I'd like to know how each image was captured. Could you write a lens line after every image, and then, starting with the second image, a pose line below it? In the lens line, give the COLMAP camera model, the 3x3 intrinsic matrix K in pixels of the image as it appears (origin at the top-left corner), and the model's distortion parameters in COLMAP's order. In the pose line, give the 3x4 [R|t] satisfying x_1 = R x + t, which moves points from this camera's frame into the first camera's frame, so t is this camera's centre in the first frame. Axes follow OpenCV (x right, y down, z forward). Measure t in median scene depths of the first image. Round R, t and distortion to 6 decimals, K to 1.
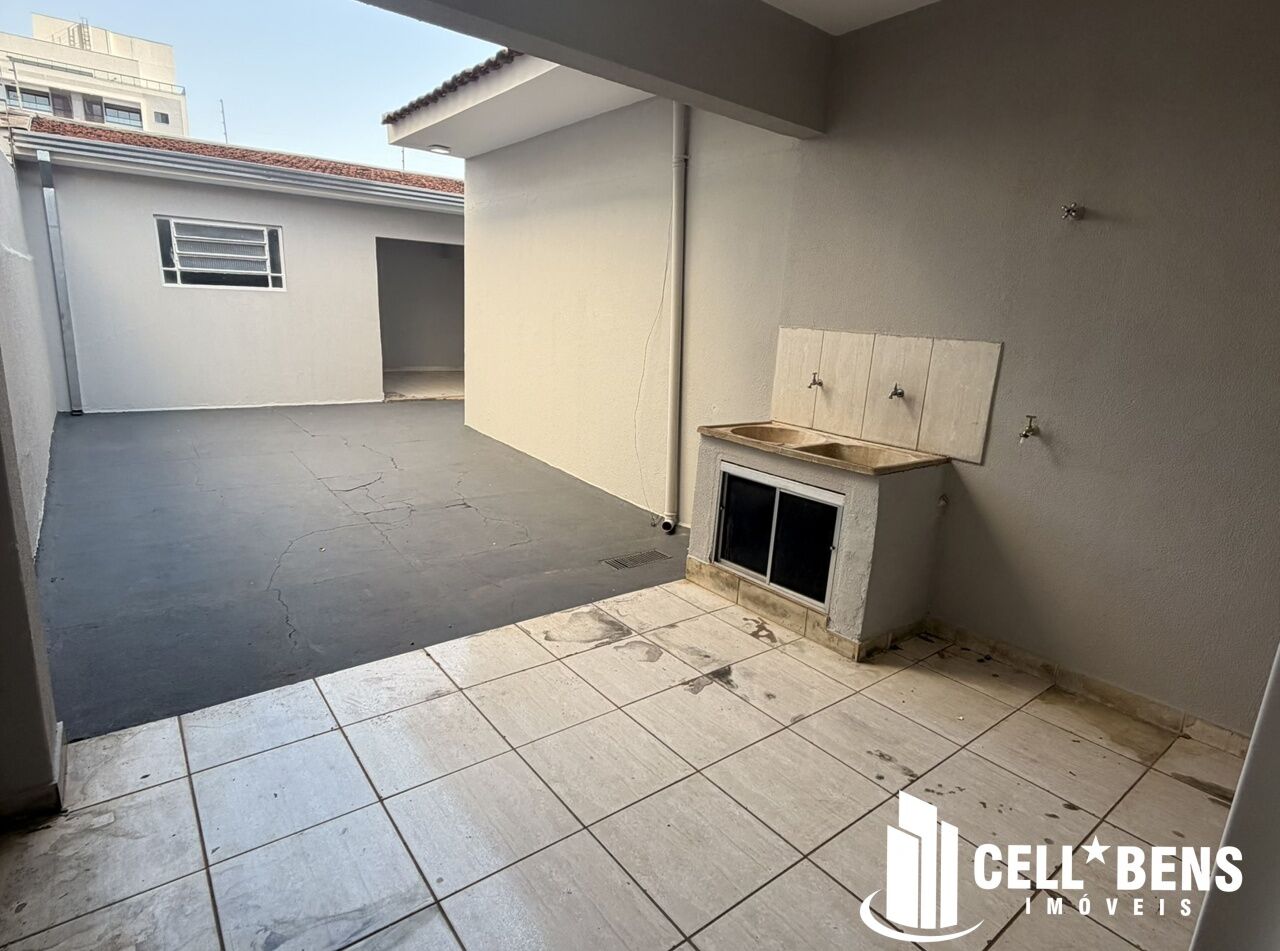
lens RADIAL K [[680.2, 0, 640.0], [0, 680.2, 475.5], [0, 0, 1]] dist [-0.004497, 0.001627]
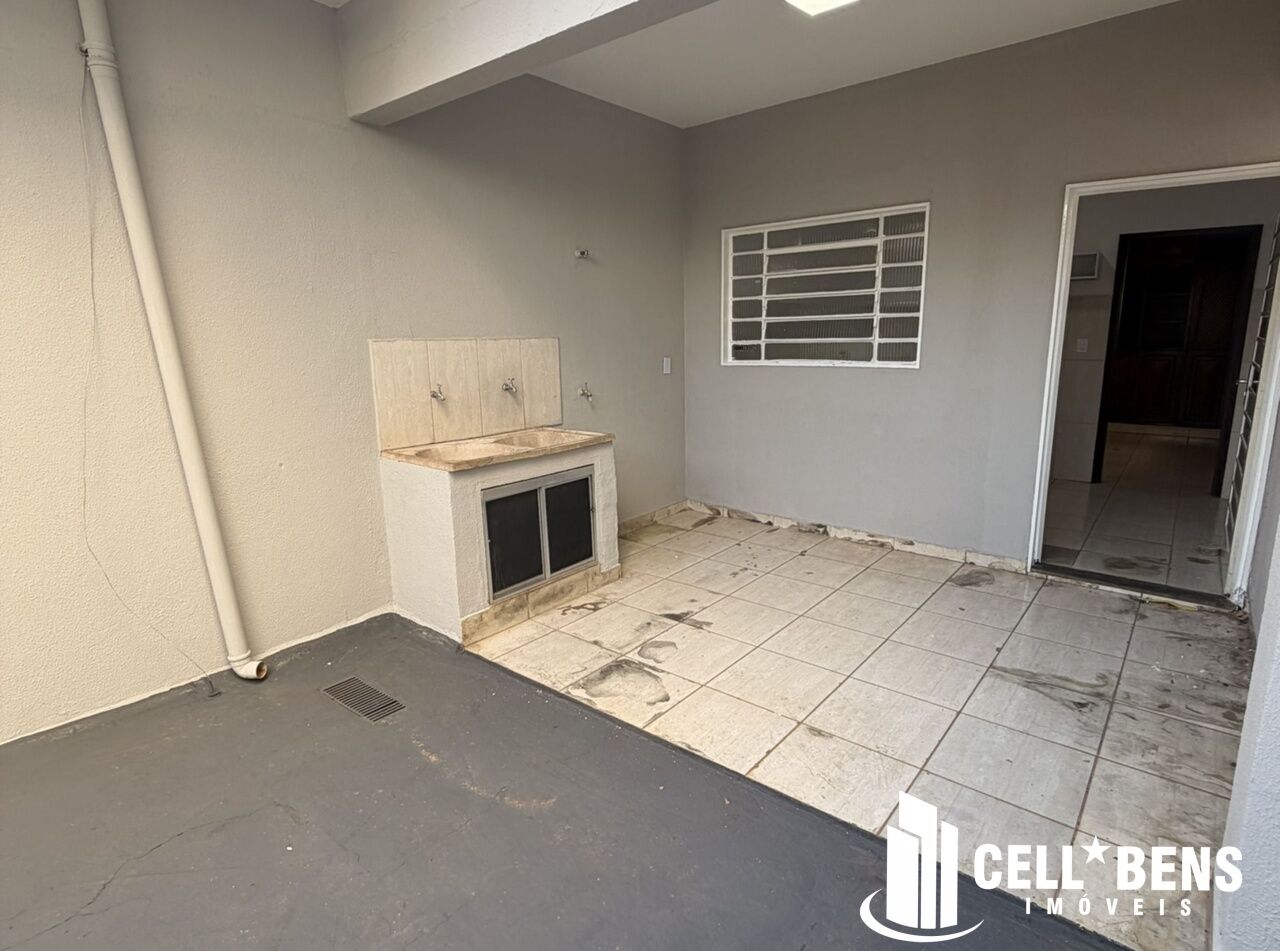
lens RADIAL K [[680.2, 0, 640.0], [0, 680.2, 475.5], [0, 0, 1]] dist [-0.004497, 0.001627]
pose [[-0.215417, -0.251852, 0.943486, -0.848067], [0.233006, 0.925006, 0.300119, -0.288627], [-0.948316, 0.284488, -0.140579, 1.022538]]
